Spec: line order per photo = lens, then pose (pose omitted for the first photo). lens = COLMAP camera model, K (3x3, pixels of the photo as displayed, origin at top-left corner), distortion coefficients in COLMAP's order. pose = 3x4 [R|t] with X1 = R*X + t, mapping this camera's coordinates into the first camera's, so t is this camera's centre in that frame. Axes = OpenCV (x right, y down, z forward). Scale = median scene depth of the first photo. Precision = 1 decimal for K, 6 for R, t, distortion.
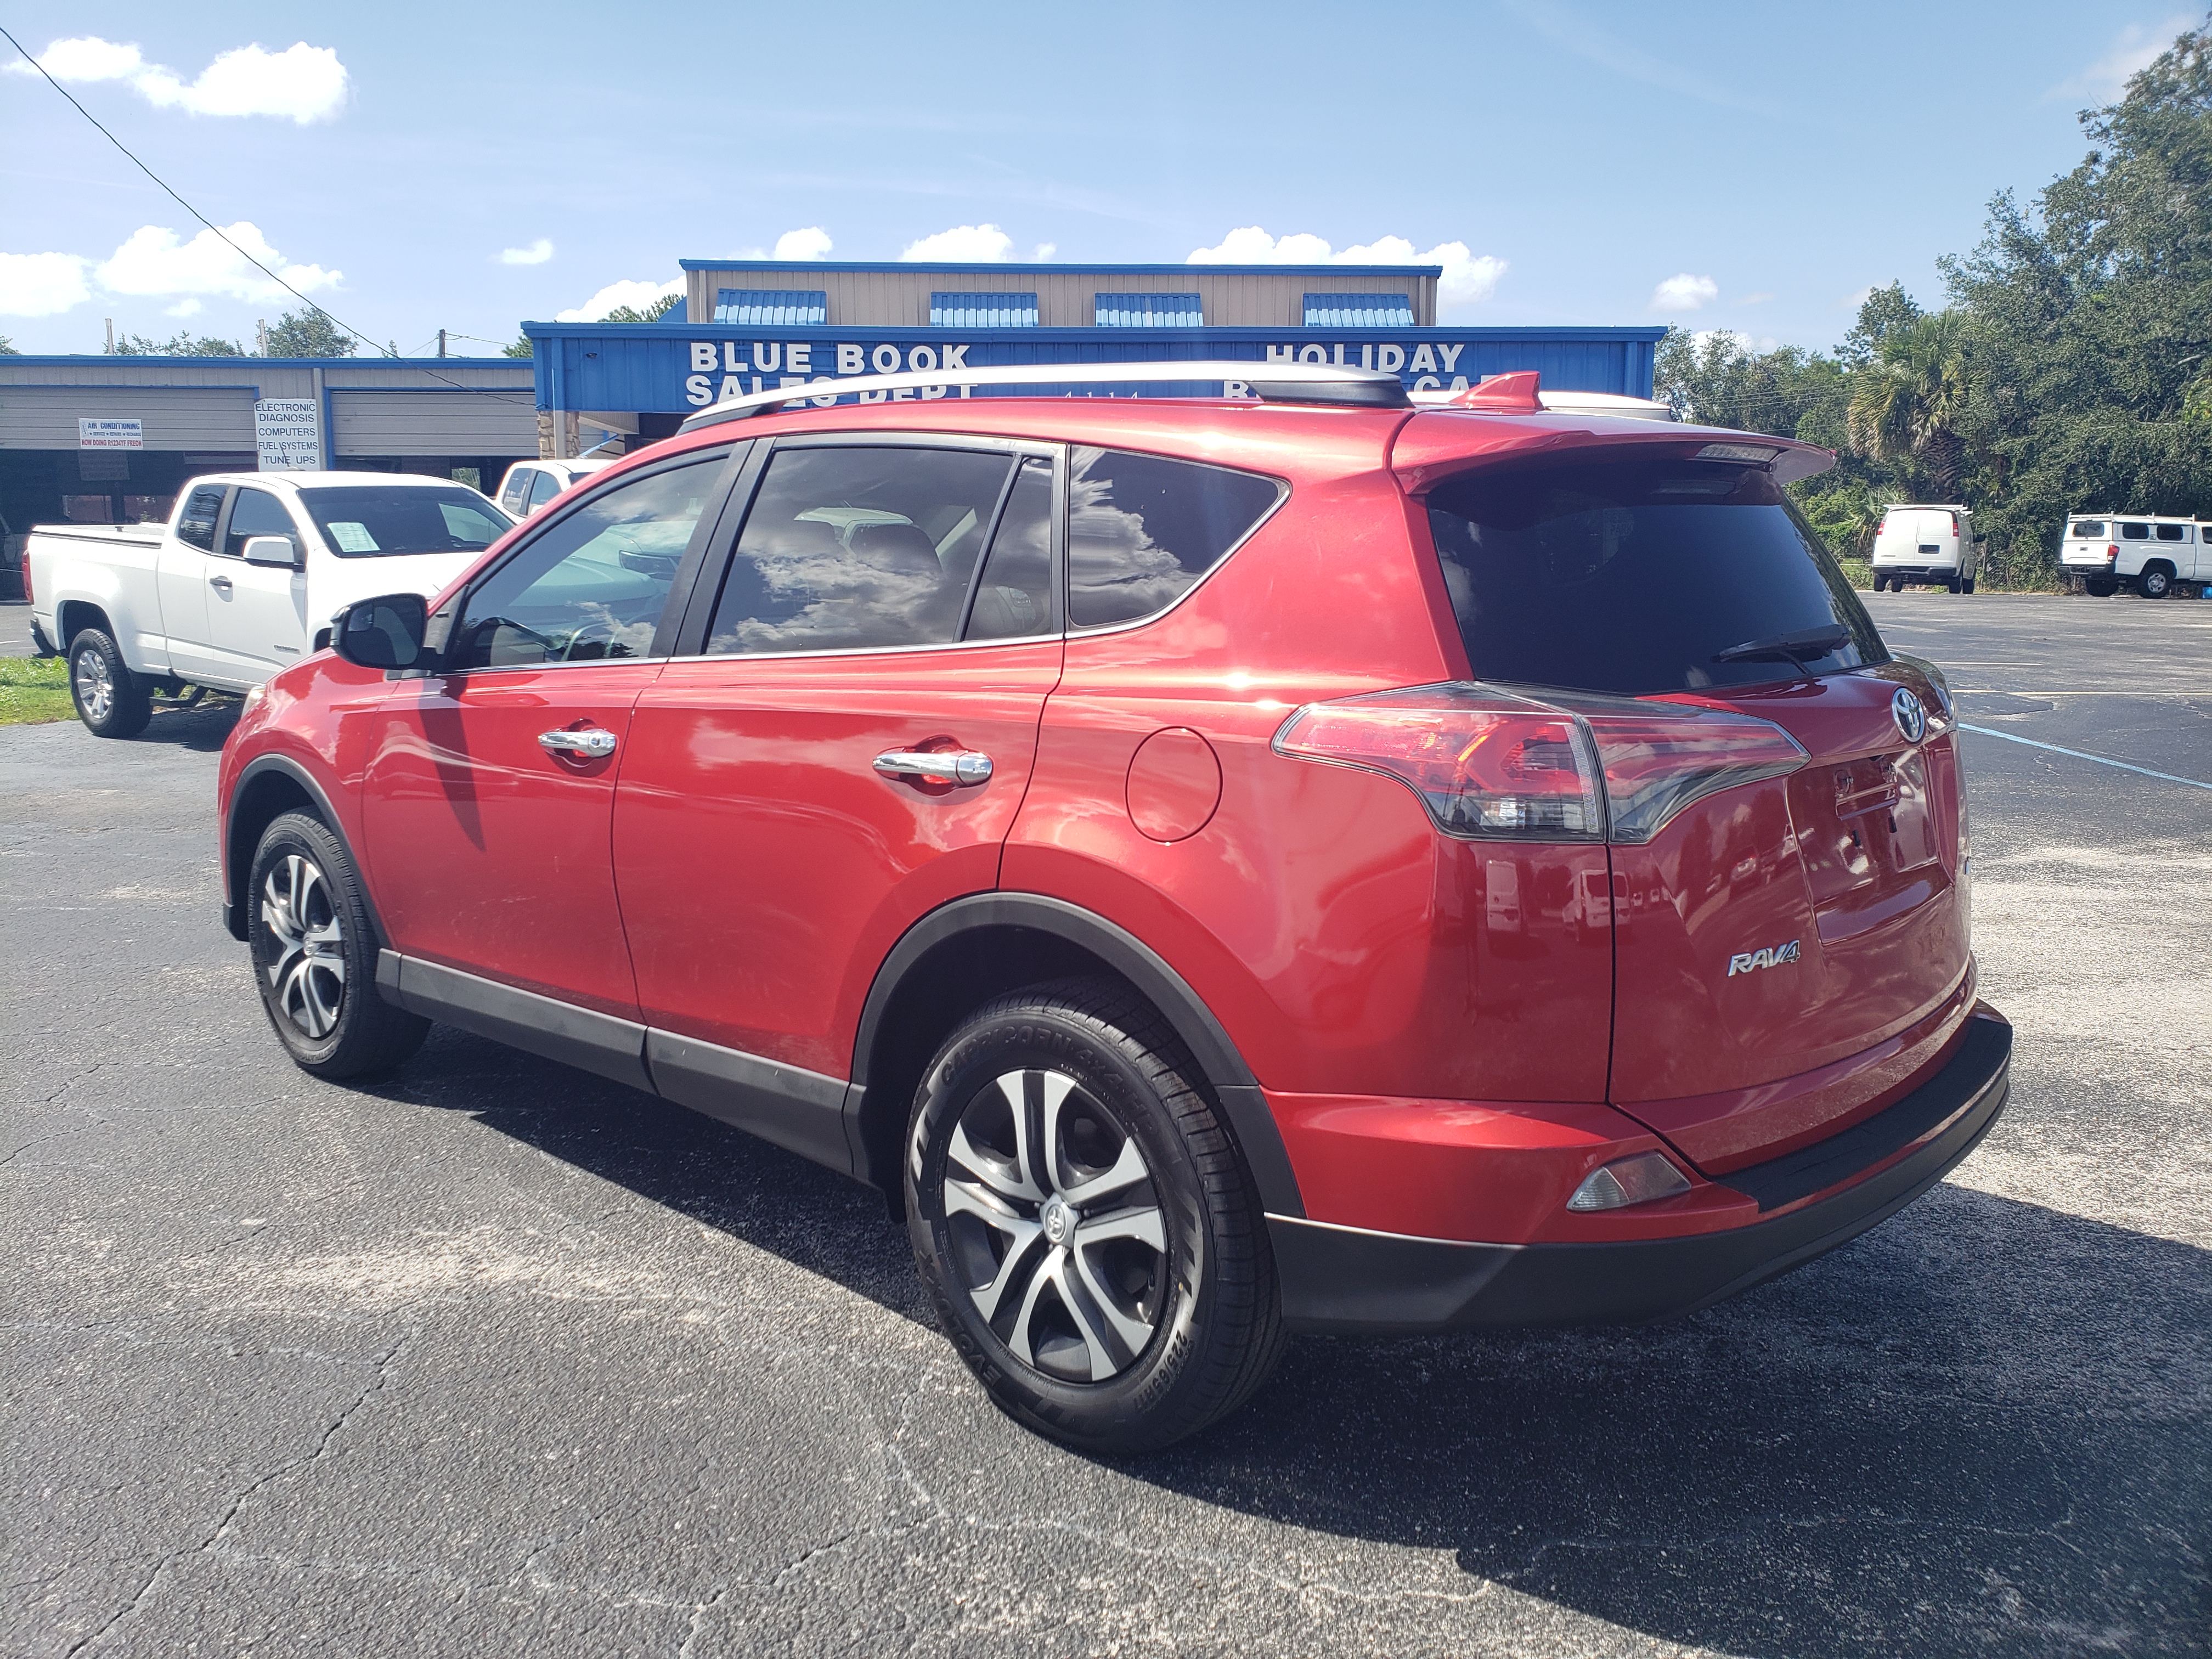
lens RADIAL K [[1844.8, 0, 1106.0], [0, 1844.8, 829.5], [0, 0, 1]] dist [-0.005333, 0.042072]
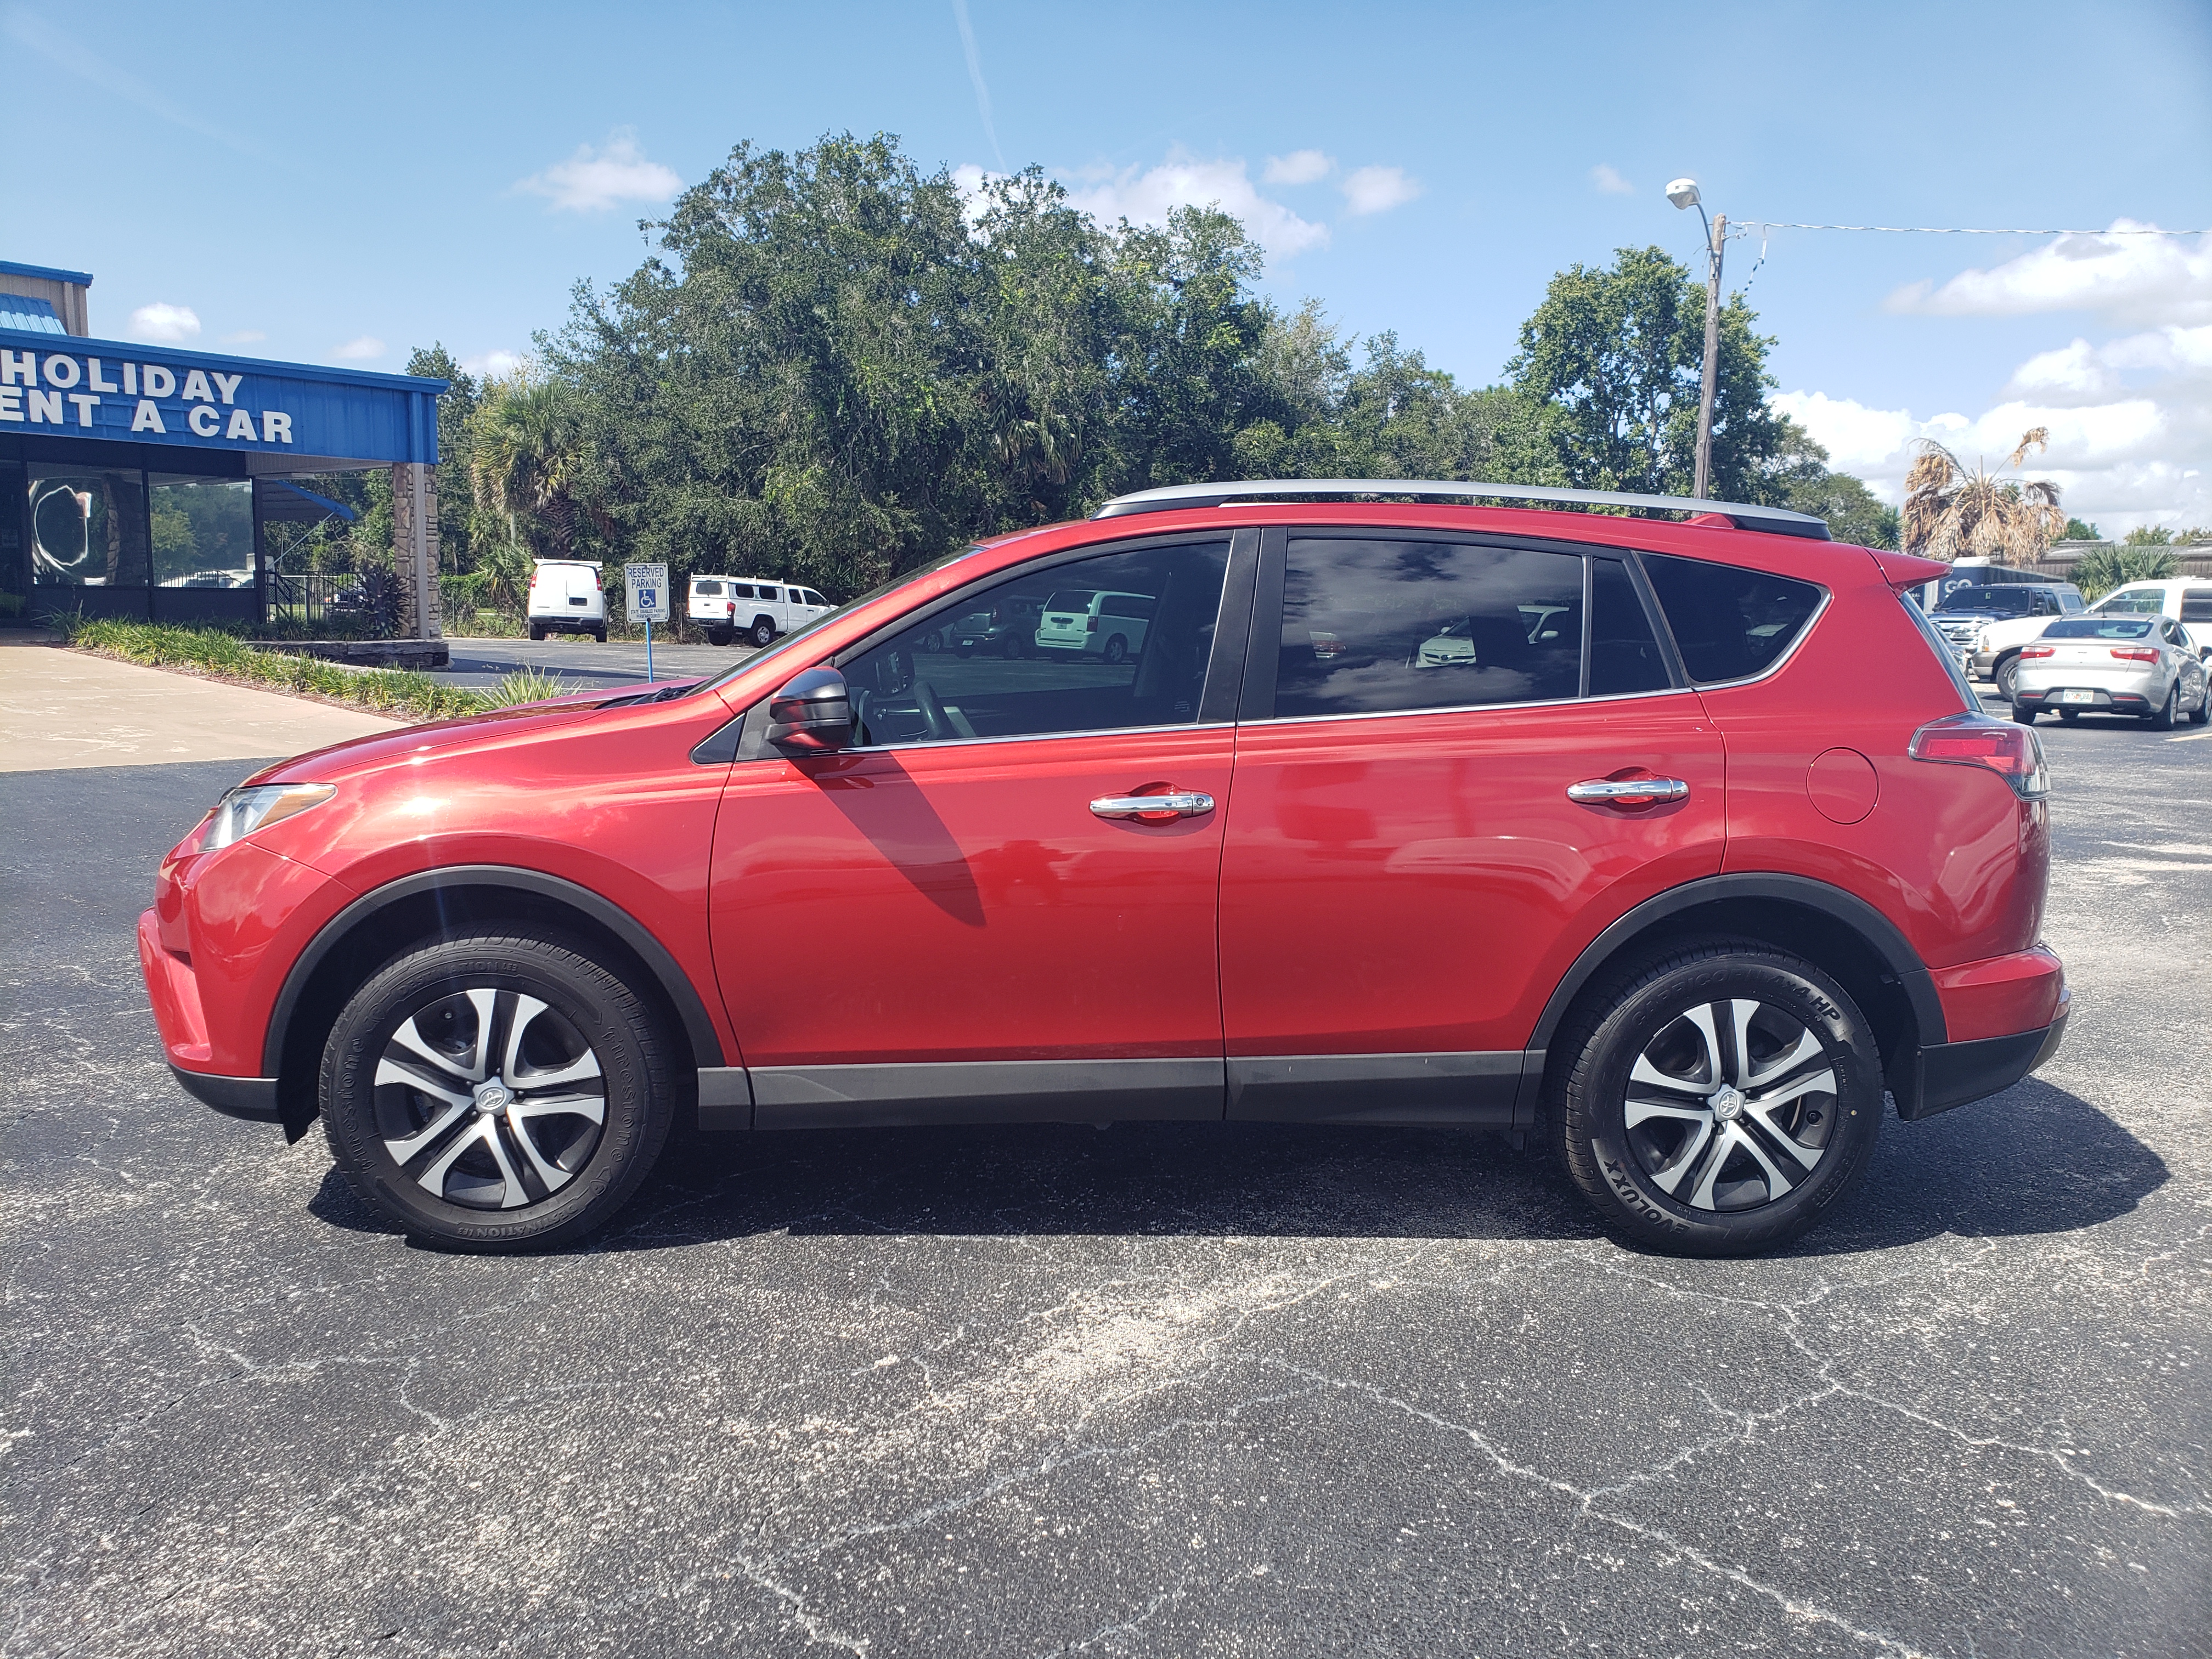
lens RADIAL K [[1844.8, 0, 1106.0], [0, 1844.8, 829.5], [0, 0, 1]] dist [-0.005333, 0.042072]
pose [[0.683012, -0.069285, 0.727113, -0.147080], [0.086319, 0.996171, 0.013840, -0.006733], [-0.725288, 0.053311, 0.686378, 0.038186]]
